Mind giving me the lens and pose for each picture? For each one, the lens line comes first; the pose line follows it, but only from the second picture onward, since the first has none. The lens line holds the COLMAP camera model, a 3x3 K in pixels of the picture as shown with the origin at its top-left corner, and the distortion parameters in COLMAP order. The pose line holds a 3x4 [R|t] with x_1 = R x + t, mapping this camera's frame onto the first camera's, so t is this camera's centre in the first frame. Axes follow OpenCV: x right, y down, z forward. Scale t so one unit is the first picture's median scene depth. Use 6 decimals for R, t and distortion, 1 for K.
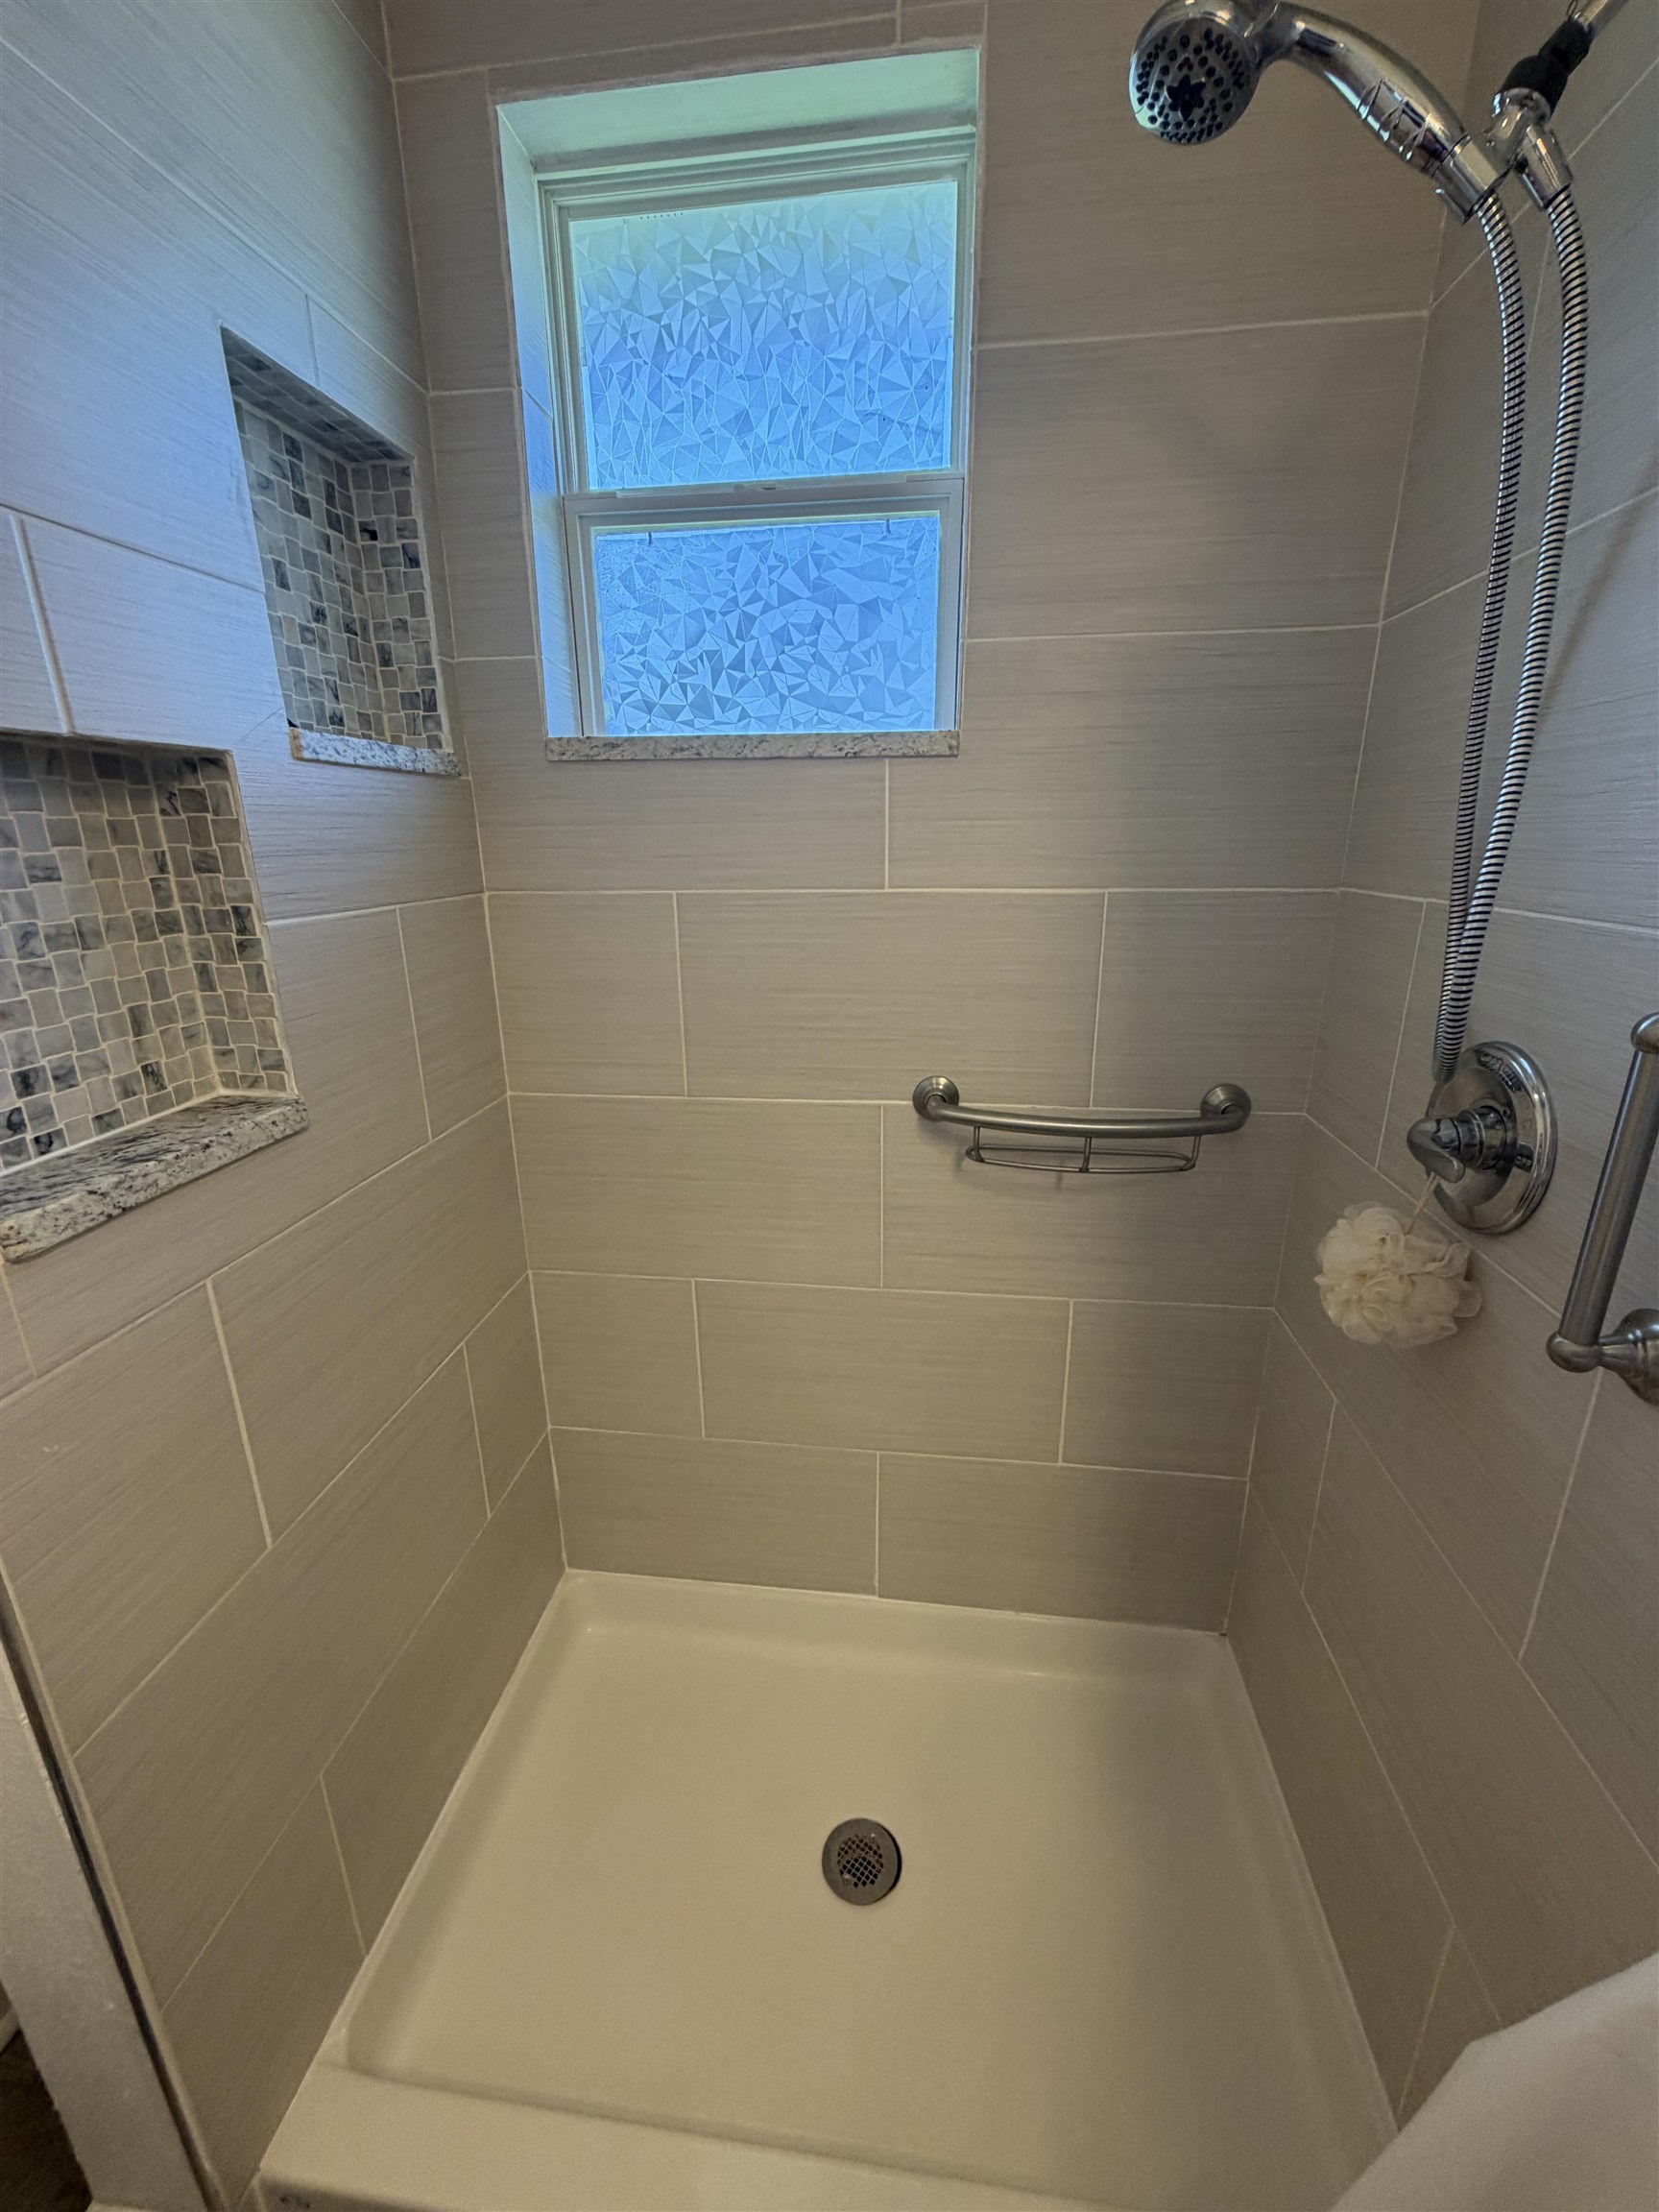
lens RADIAL K [[884.5, 0, 829.1], [0, 884.5, 1096.9], [0, 0, 1]] dist [-0.002097, 0.001144]
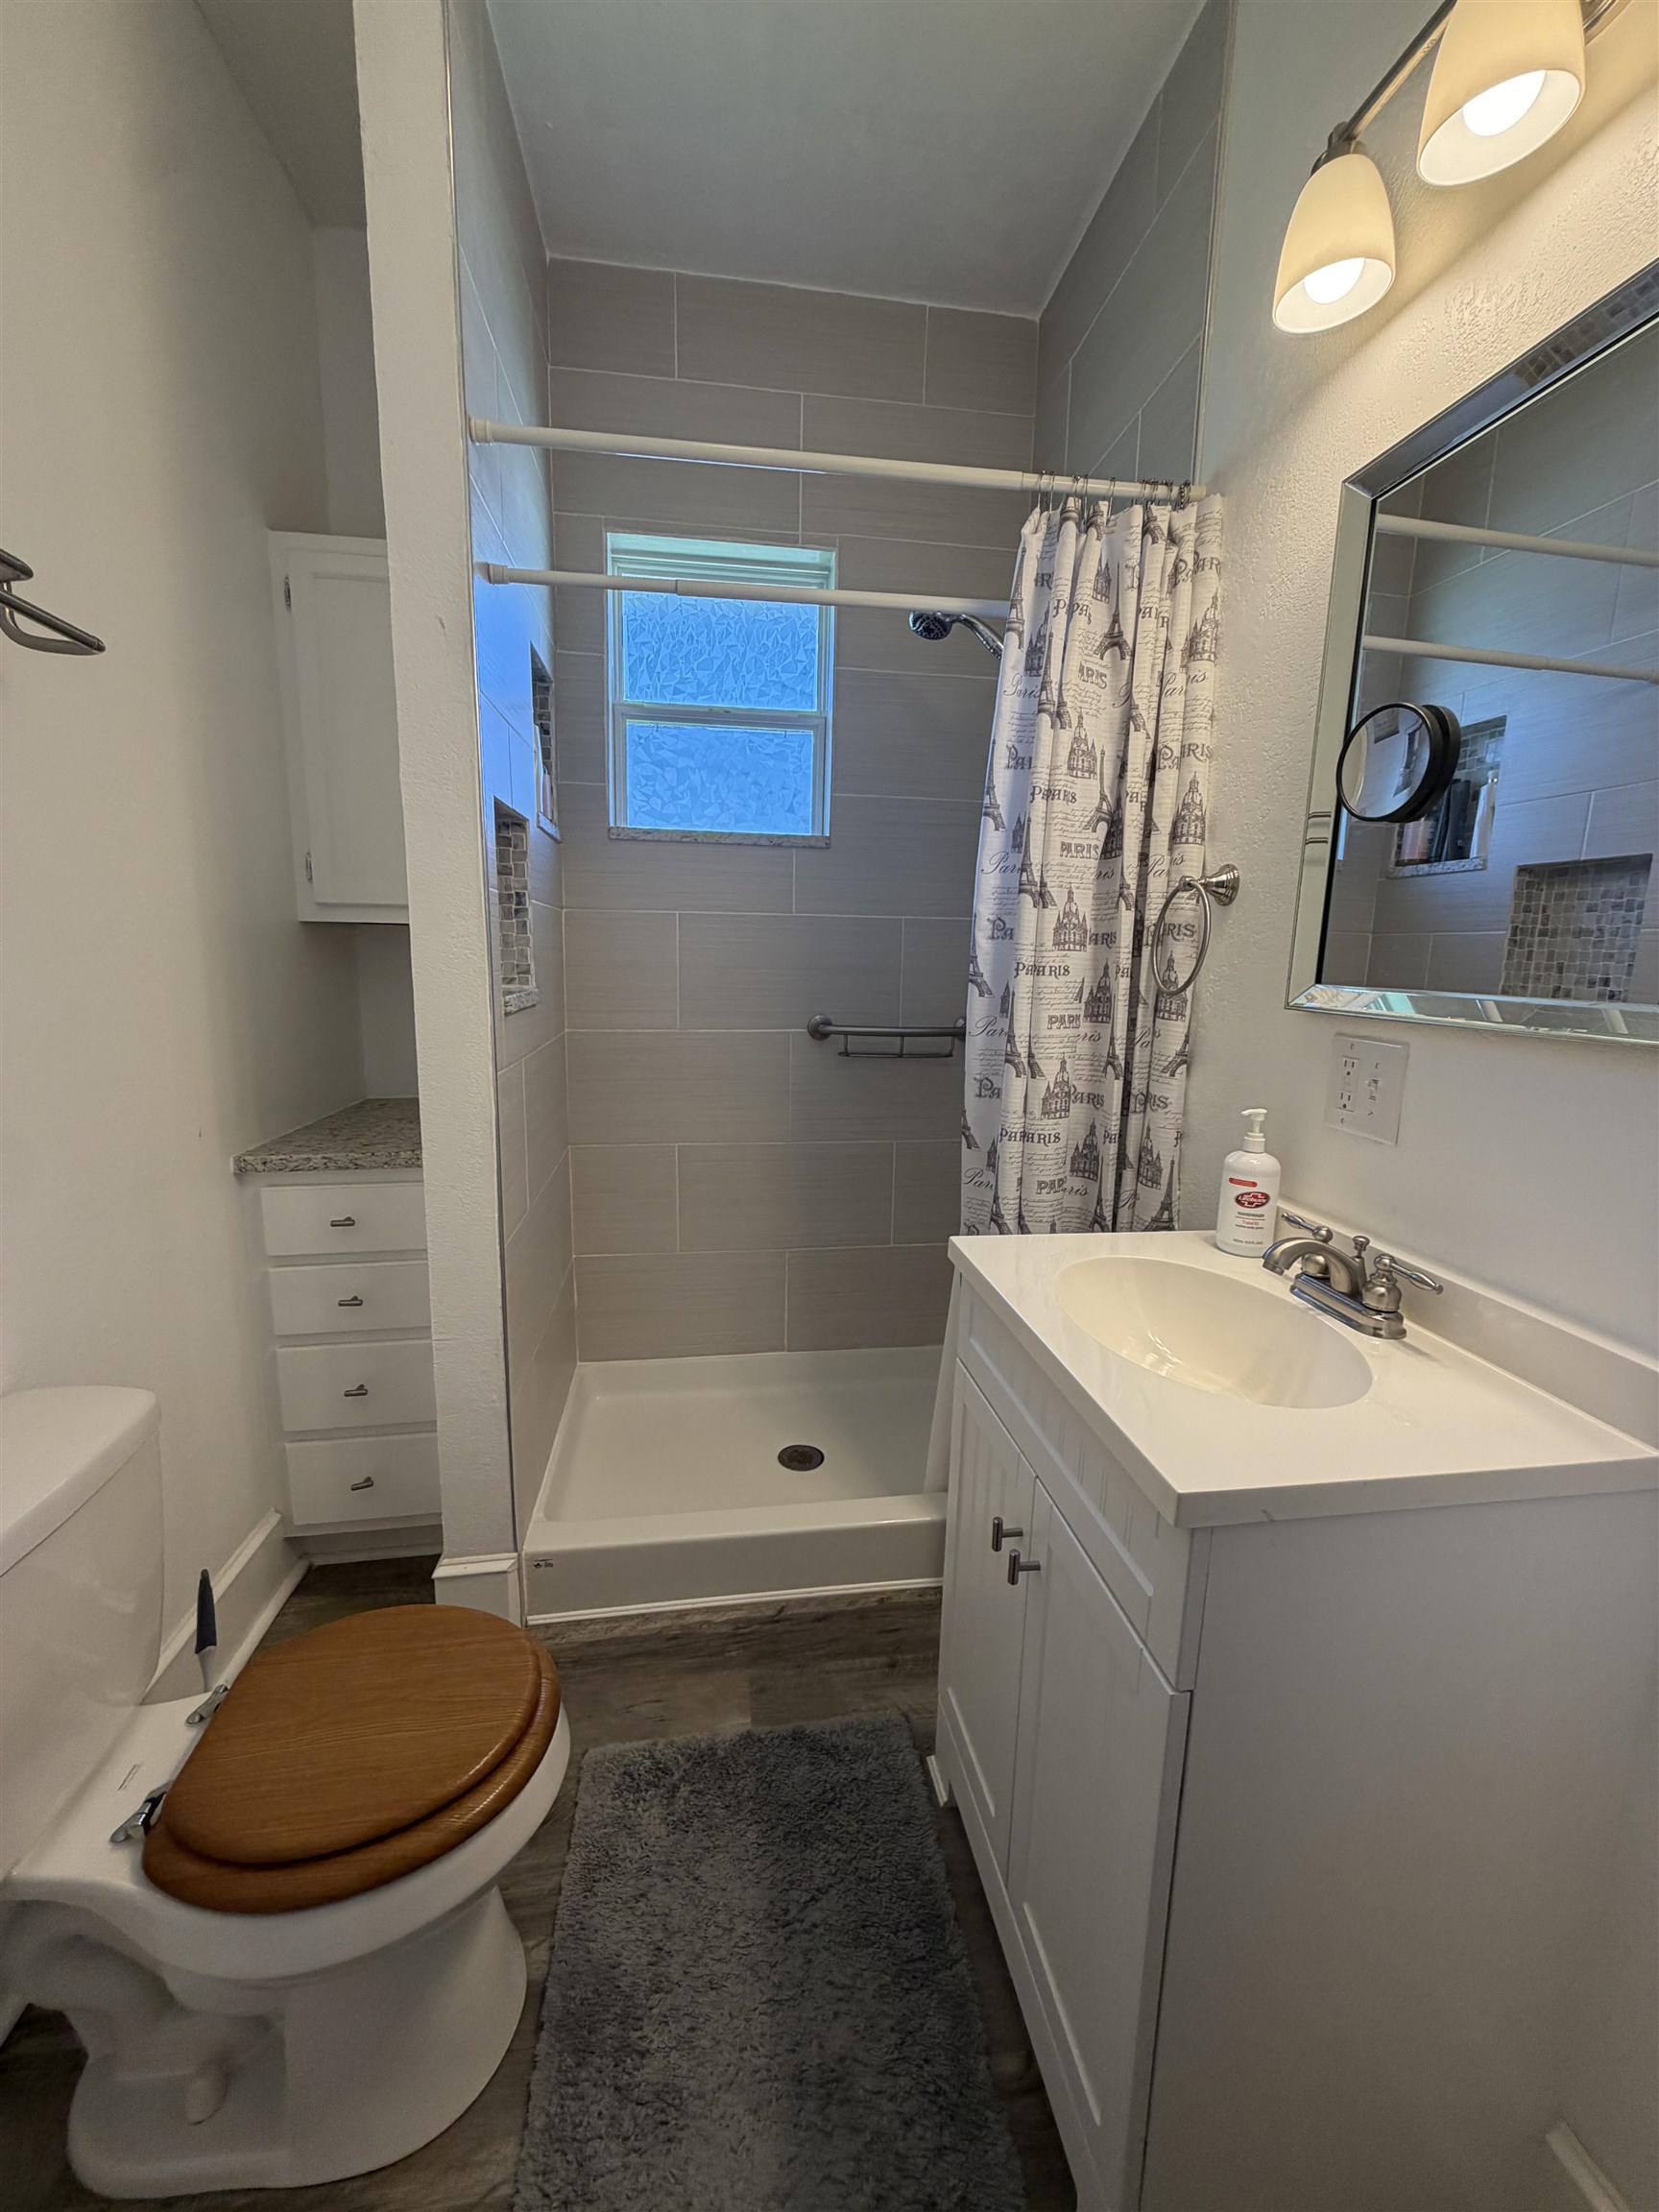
lens RADIAL K [[884.5, 0, 826.7], [0, 884.5, 1099.0], [0, 0, 1]] dist [-0.002097, 0.001144]
pose [[0.963668, -0.014428, 0.266714, -0.392637], [0.047838, 0.991717, -0.119198, 0.404587], [-0.262785, 0.127626, 0.956376, -0.821167]]
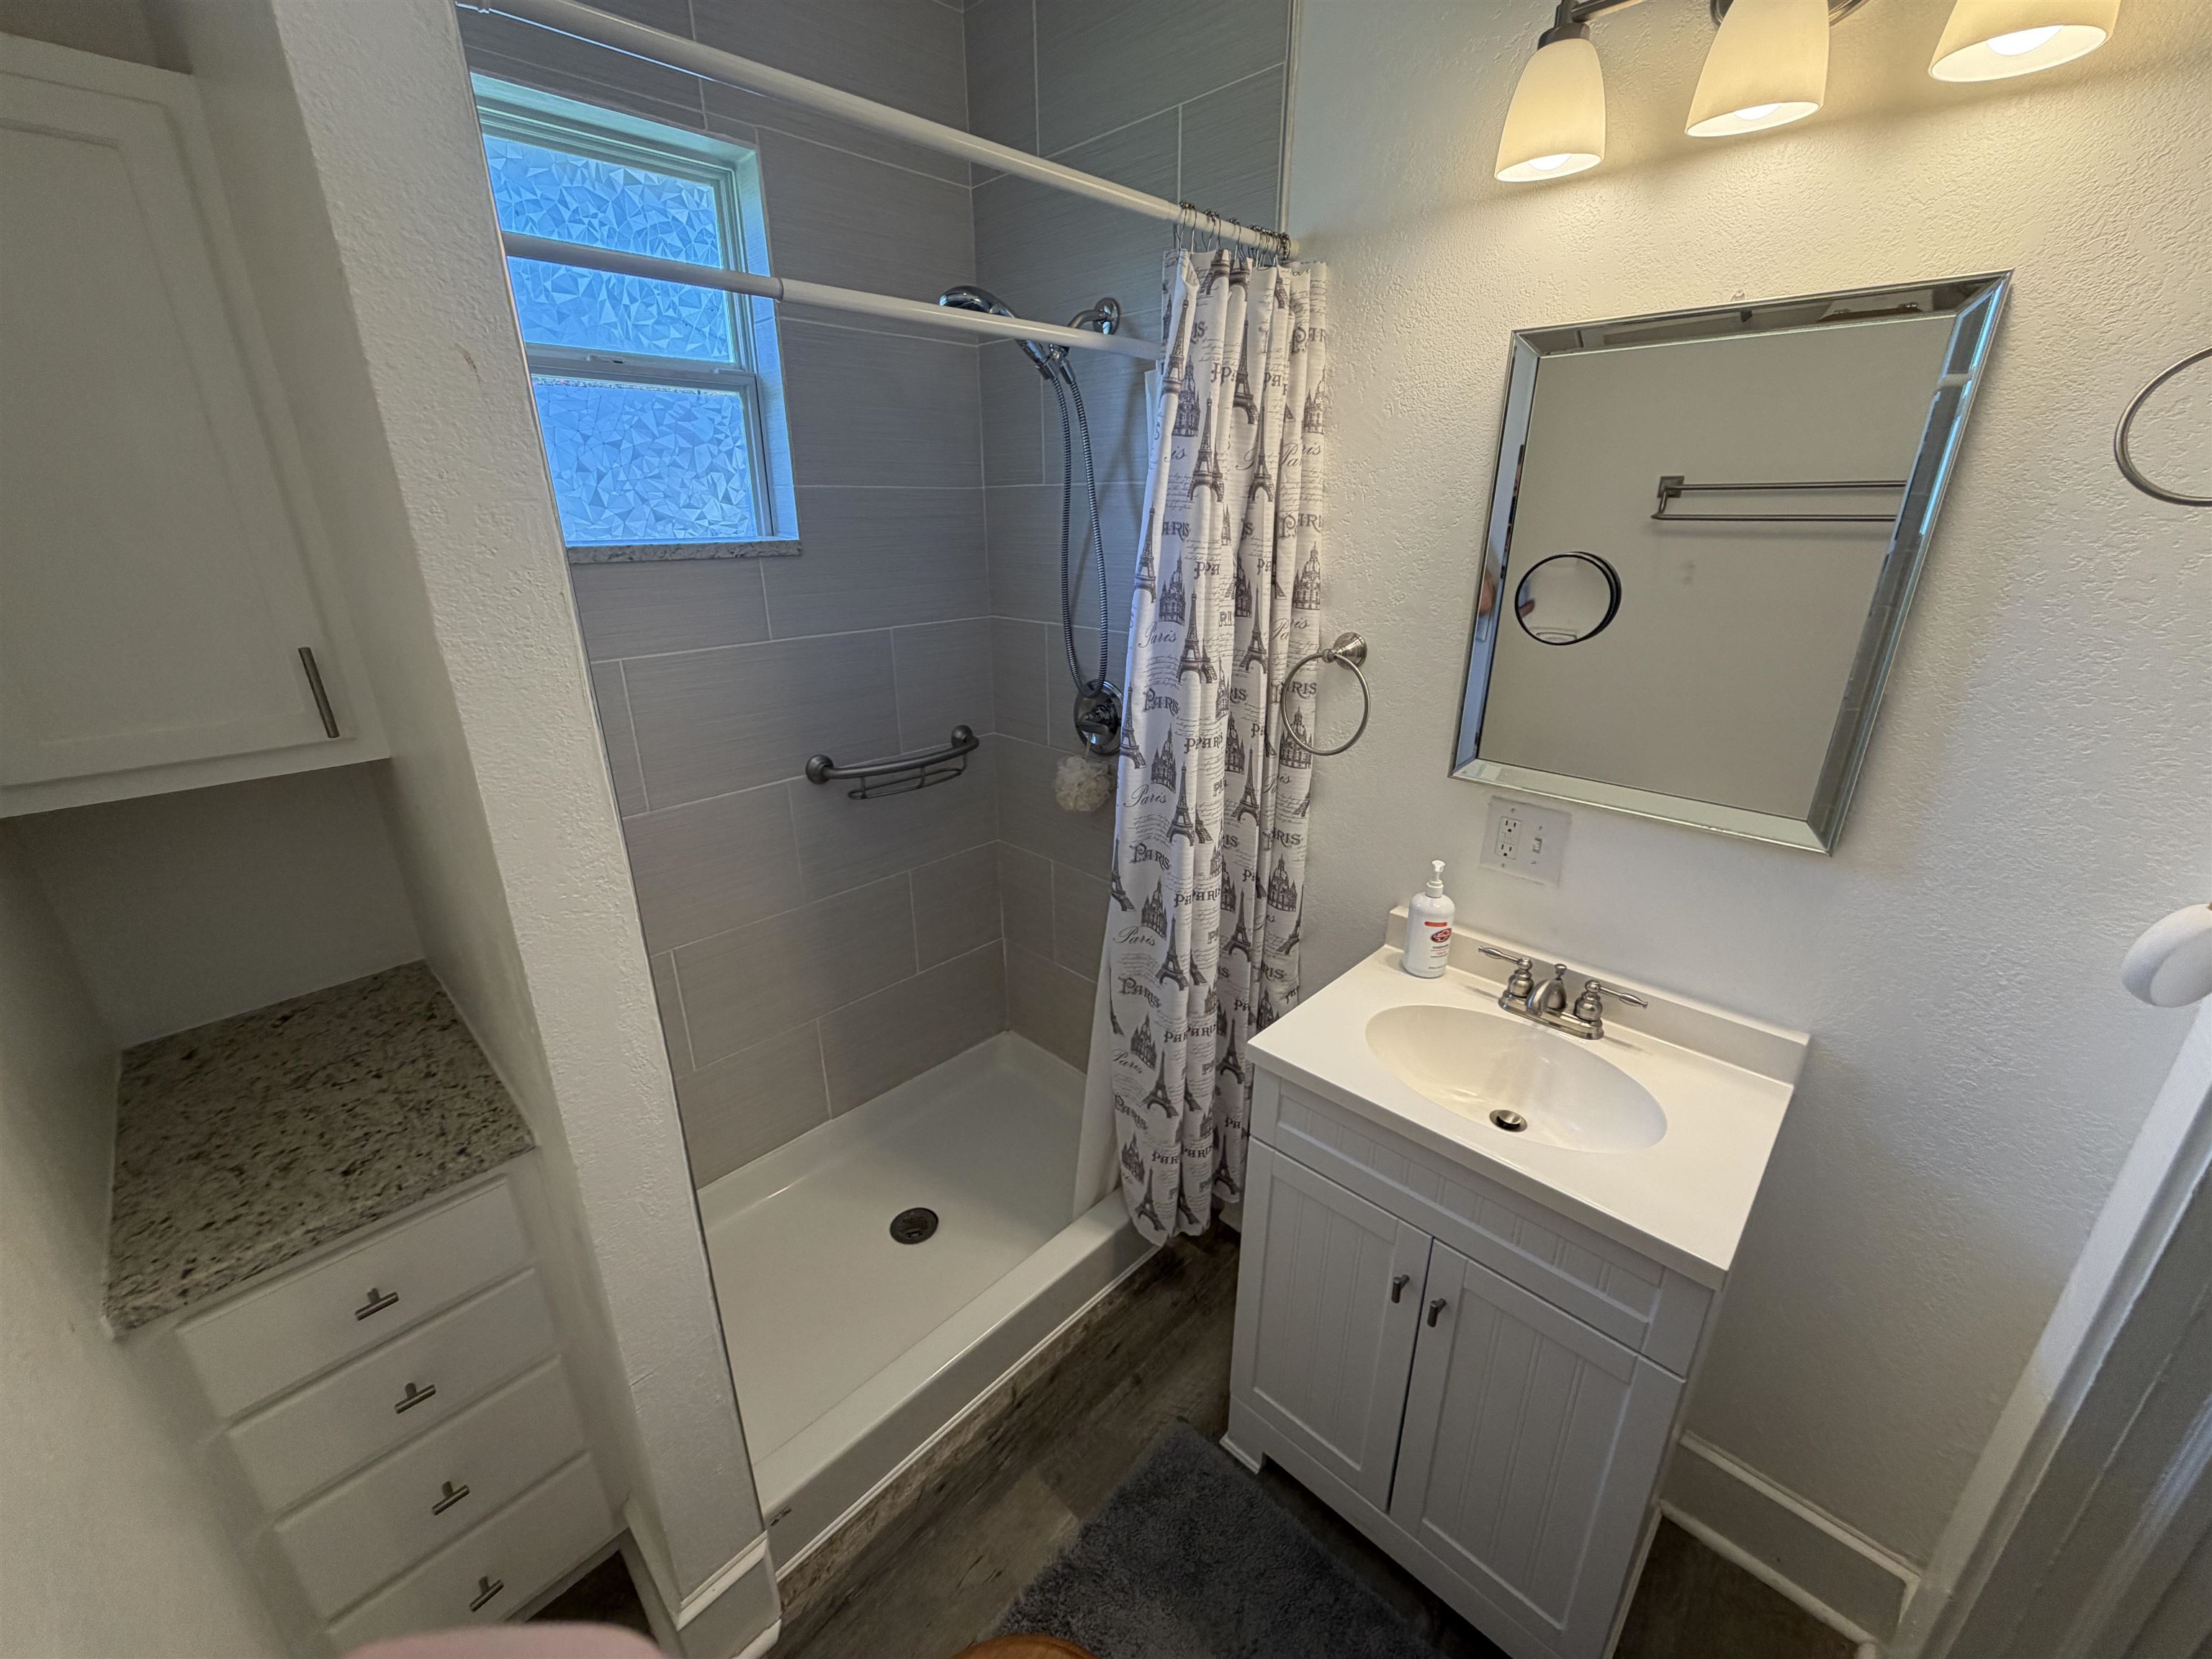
lens RADIAL K [[884.5, 0, 1102.6], [0, 884.5, 831.9], [0, 0, 1]] dist [-0.002097, 0.001144]
pose [[0.606680, -0.267427, 0.748613, -0.850149], [0.227327, 0.960753, 0.158983, -0.029701], [-0.761749, 0.073728, 0.643663, -0.417951]]
